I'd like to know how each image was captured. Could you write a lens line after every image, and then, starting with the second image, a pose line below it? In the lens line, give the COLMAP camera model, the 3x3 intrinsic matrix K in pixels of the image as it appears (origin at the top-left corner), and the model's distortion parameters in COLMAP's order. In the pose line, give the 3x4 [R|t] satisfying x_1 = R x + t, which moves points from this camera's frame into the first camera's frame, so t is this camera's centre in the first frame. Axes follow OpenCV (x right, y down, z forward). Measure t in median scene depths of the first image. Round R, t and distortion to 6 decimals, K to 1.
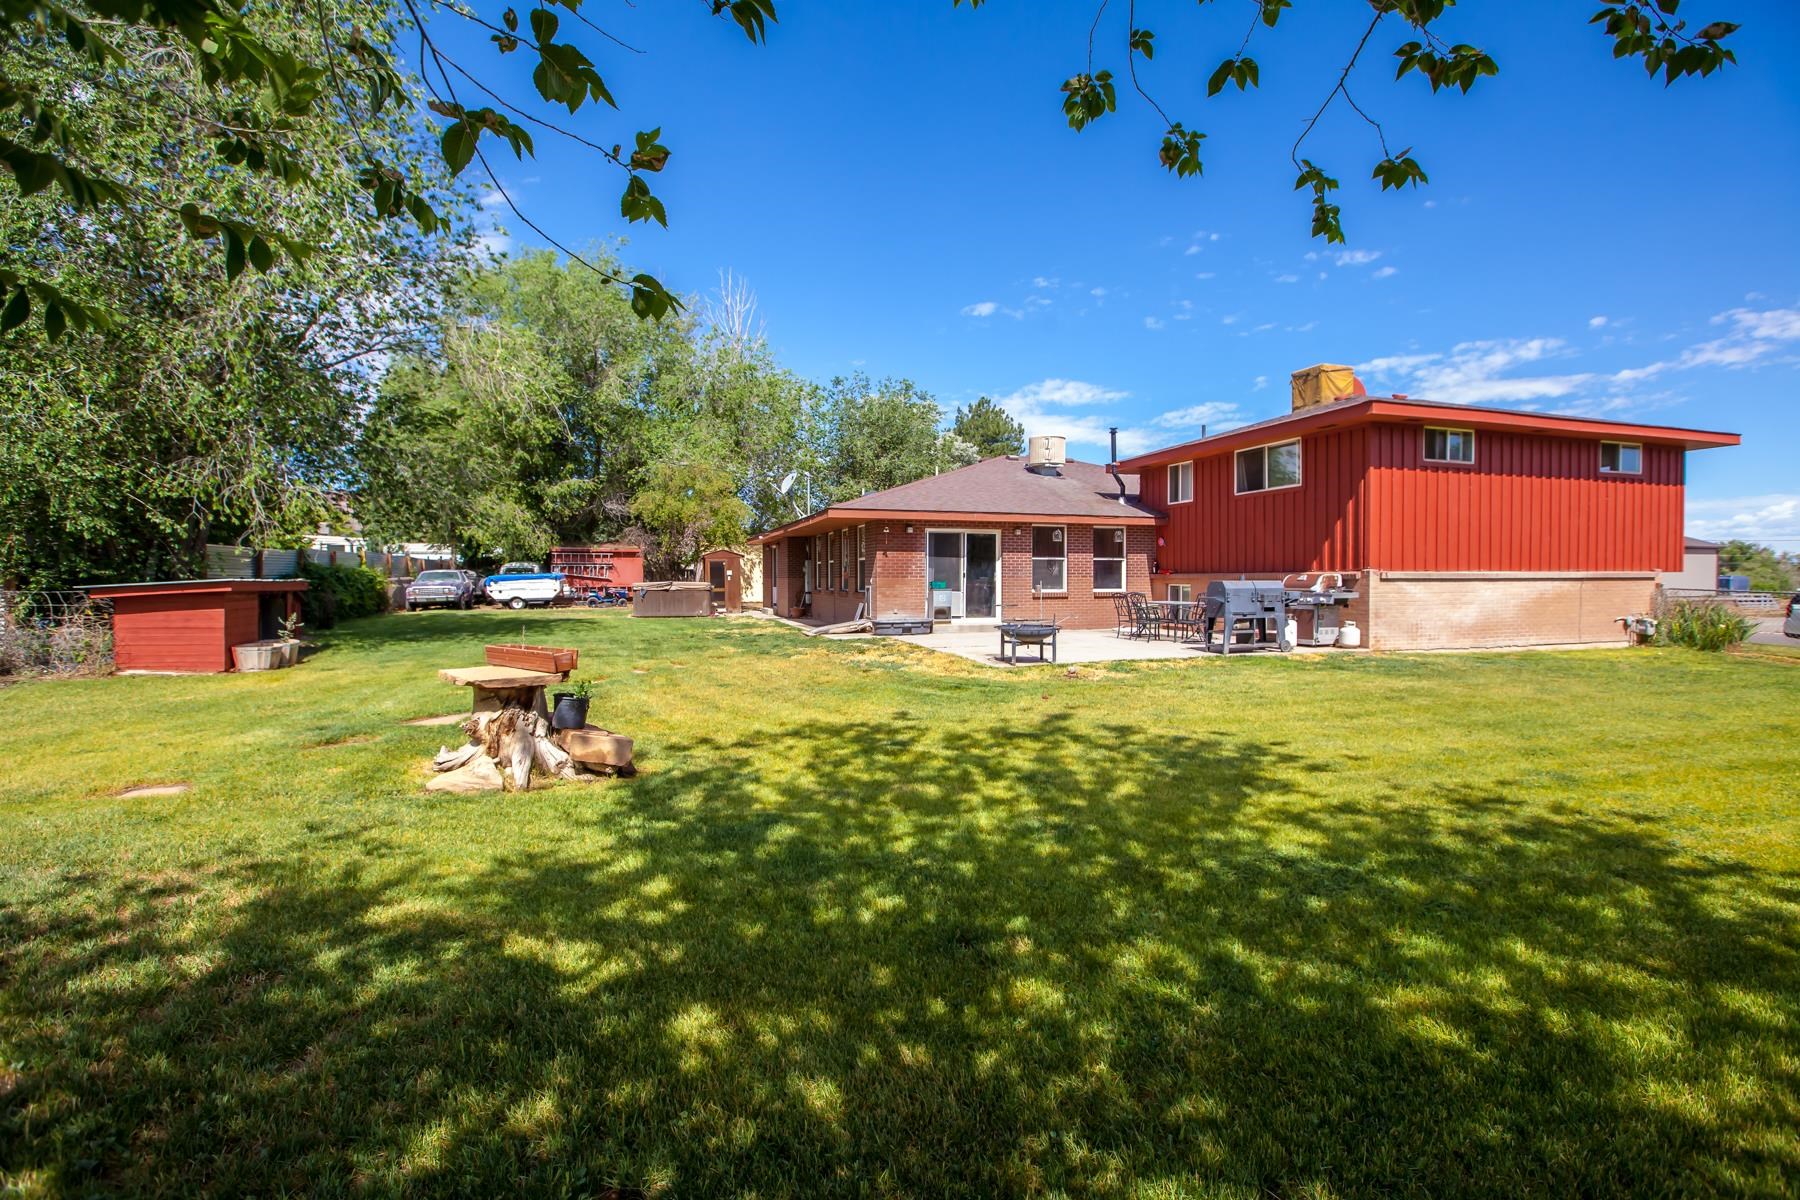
lens RADIAL K [[822.0, 0, 935.8], [0, 822.0, 597.7], [0, 0, 1]] dist [0.001551, -0.001870]
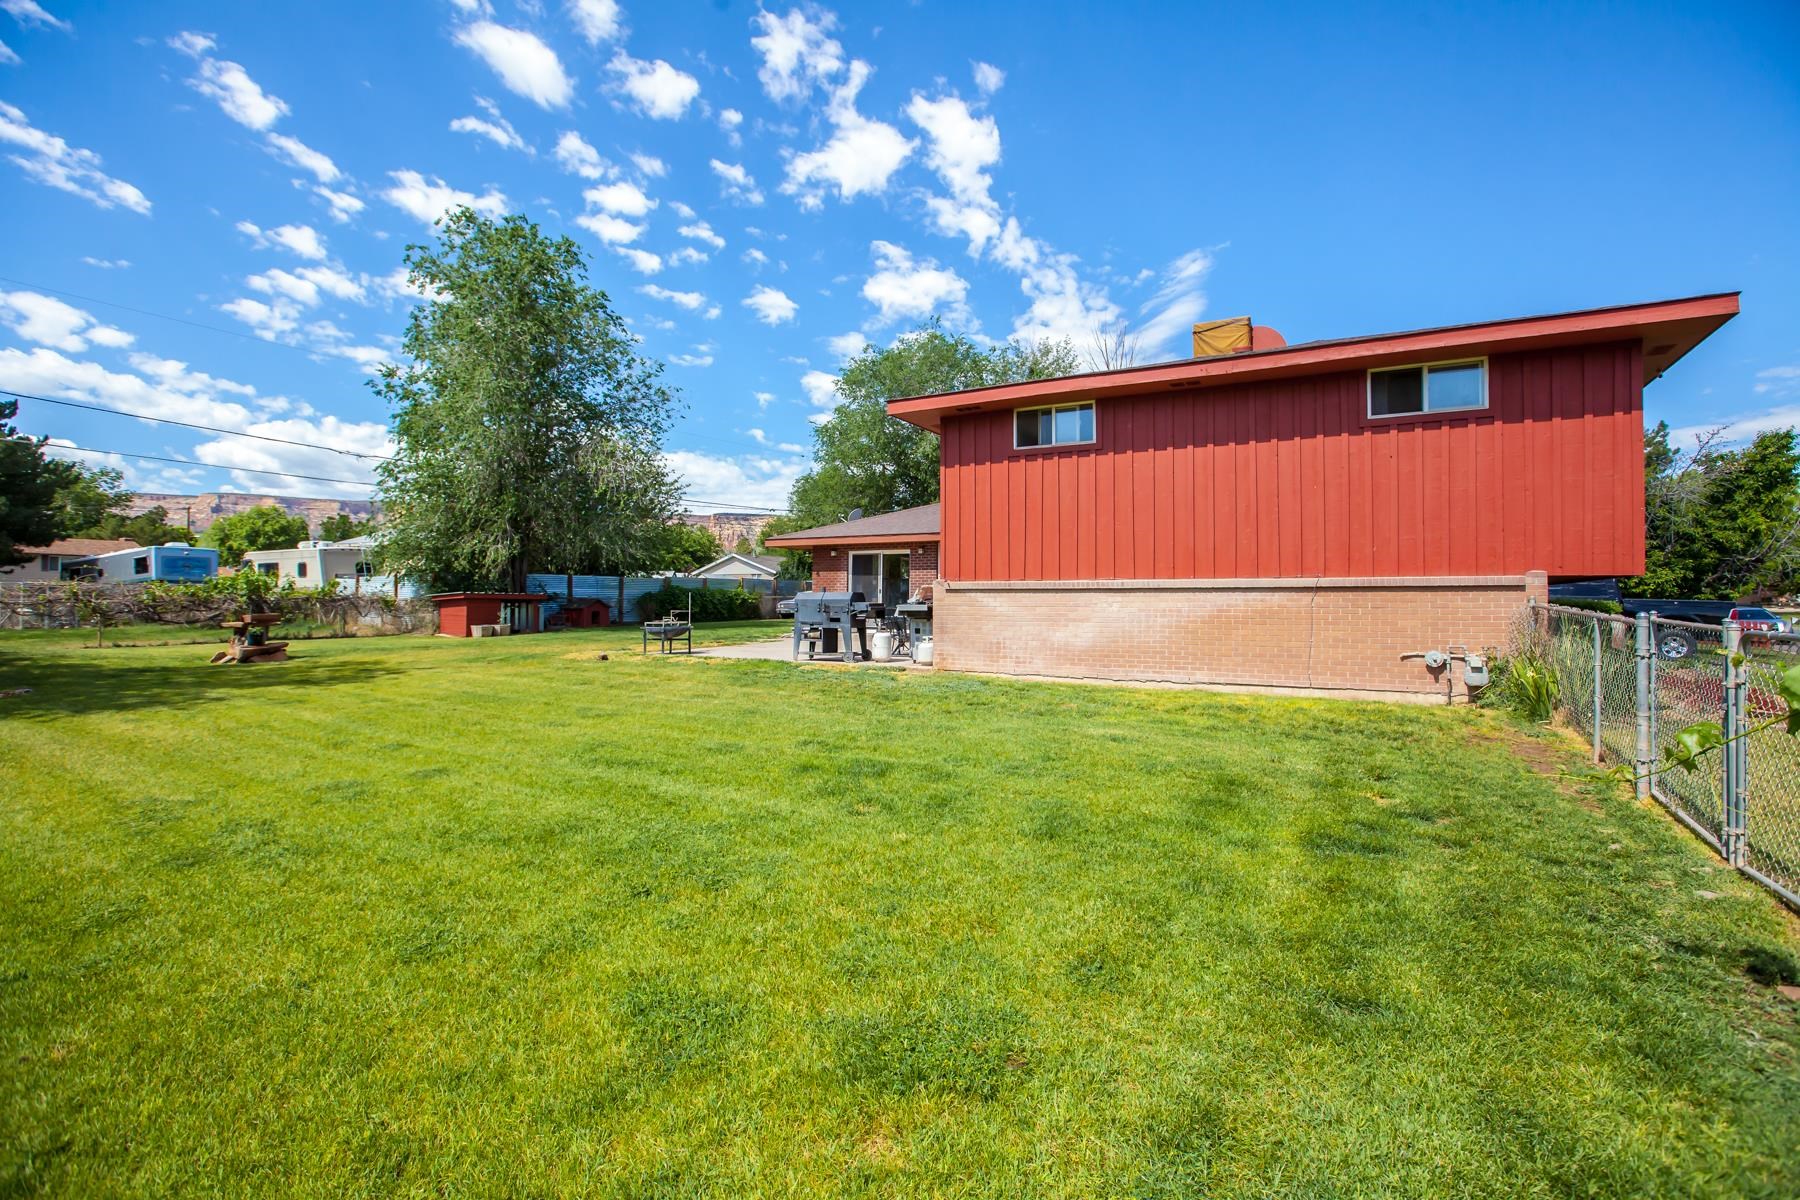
lens RADIAL K [[822.0, 0, 902.3], [0, 822.0, 599.8], [0, 0, 1]] dist [0.001551, -0.001870]
pose [[0.668320, 0.003416, -0.743866, 1.072941], [-0.025777, 0.999495, -0.018568, 0.005664], [0.743428, 0.031584, 0.668070, 0.334080]]
